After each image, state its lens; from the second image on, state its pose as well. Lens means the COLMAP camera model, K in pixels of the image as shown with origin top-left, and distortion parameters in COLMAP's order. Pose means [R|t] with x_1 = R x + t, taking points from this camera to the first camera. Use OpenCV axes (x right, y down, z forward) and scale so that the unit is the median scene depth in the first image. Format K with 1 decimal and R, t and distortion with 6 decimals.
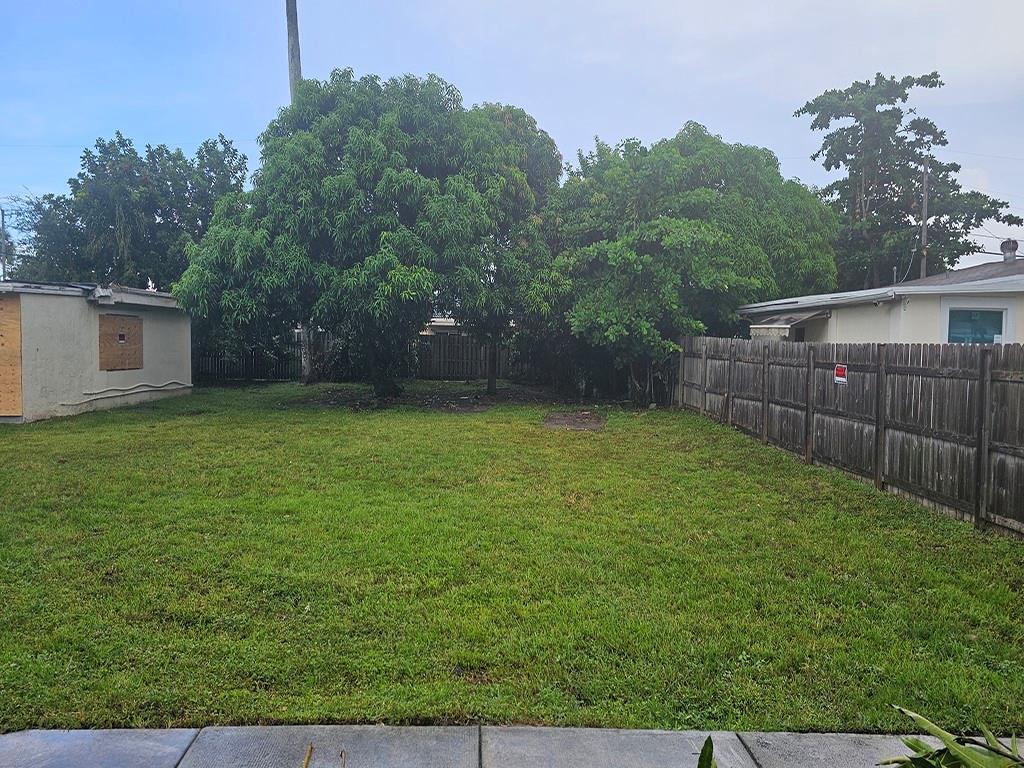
lens RADIAL K [[676.5, 0, 511.8], [0, 676.5, 372.9], [0, 0, 1]] dist [0.090130, -0.088871]
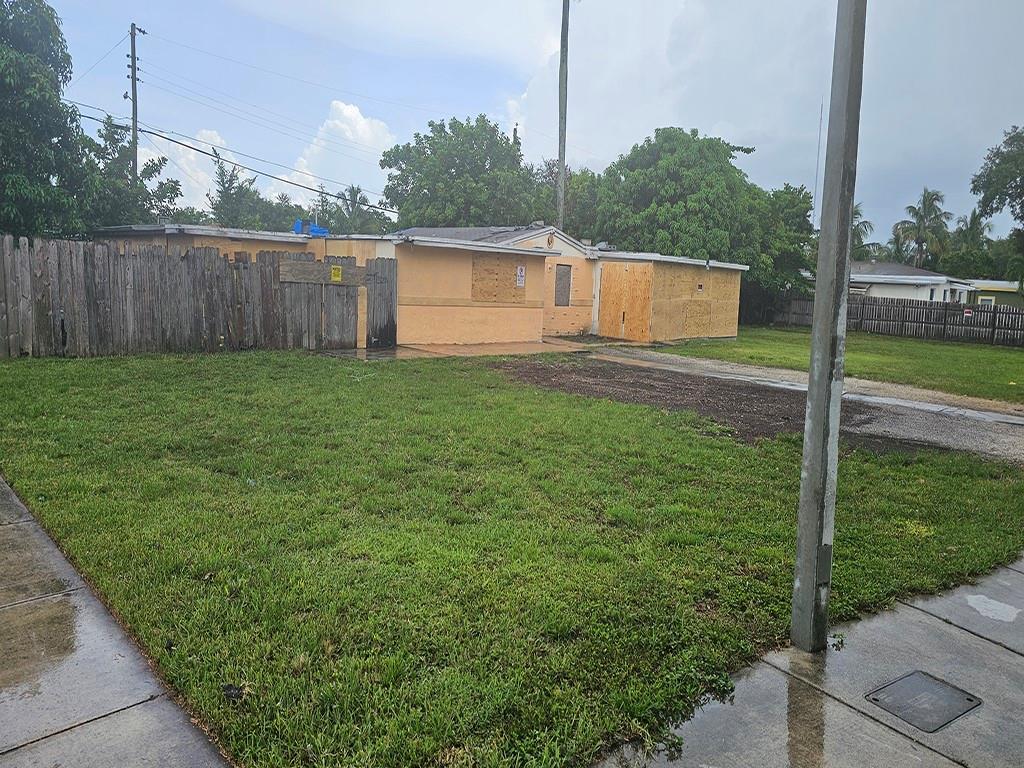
lens RADIAL K [[687.8, 0, 512.4], [0, 687.8, 348.2], [0, 0, 1]] dist [0.091952, -0.103901]
pose [[0.726237, -0.043997, 0.686035, -1.842533], [-0.014830, 0.996715, 0.079620, -0.035463], [-0.687284, -0.067996, 0.723199, 0.031295]]
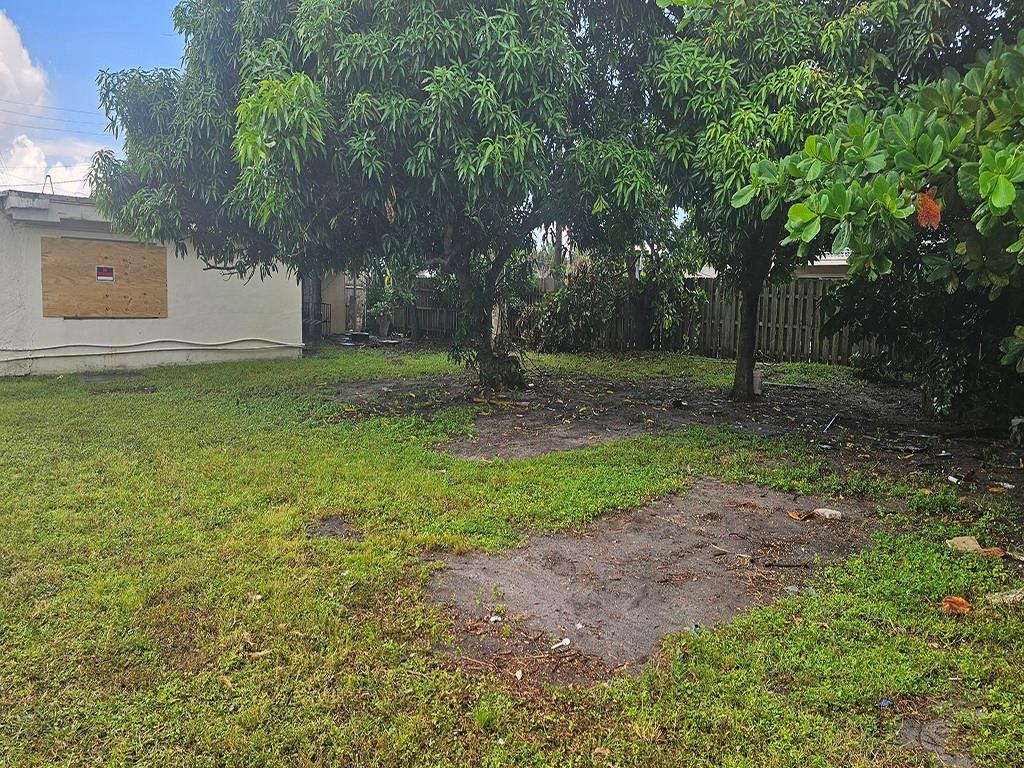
lens RADIAL K [[676.5, 0, 511.8], [0, 676.5, 372.9], [0, 0, 1]] dist [0.090130, -0.088871]
pose [[0.765262, 0.082885, -0.638360, 0.196017], [-0.045191, 0.996147, 0.075166, -0.019913], [0.642131, -0.028674, 0.766059, 0.704632]]
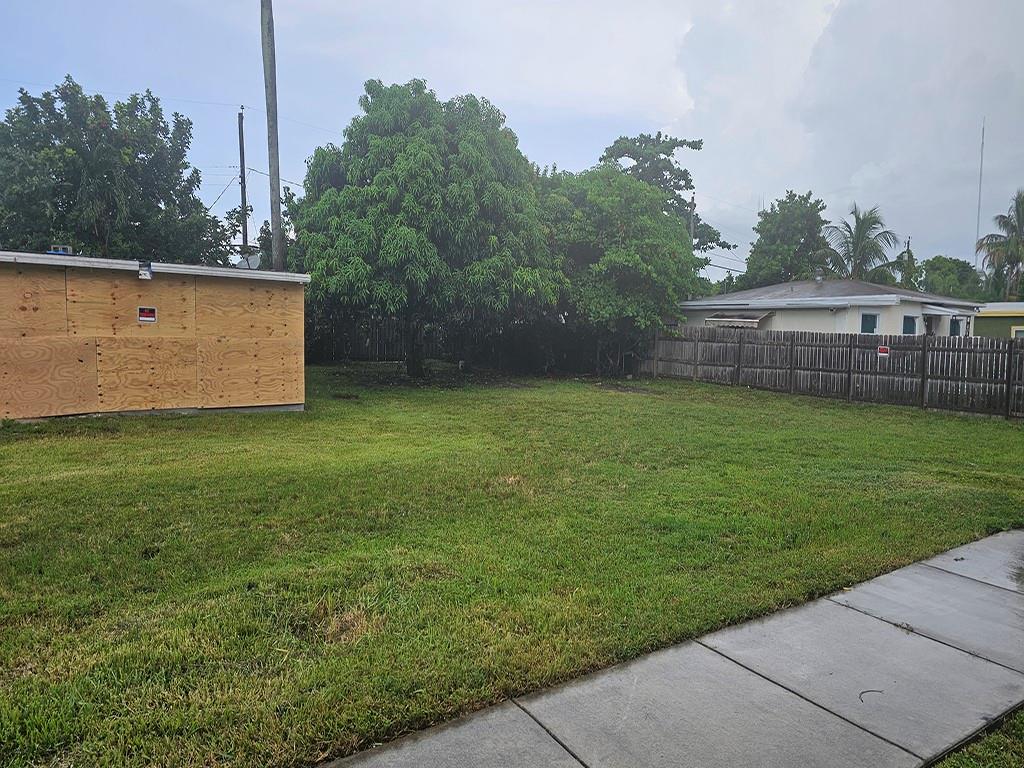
lens RADIAL K [[684.7, 0, 525.1], [0, 684.7, 371.7], [0, 0, 1]] dist [0.066157, -0.059140]
pose [[0.841149, -0.029789, 0.539983, -0.738087], [0.012408, 0.999282, 0.035798, -0.012965], [-0.540662, -0.023411, 0.840914, -0.036287]]
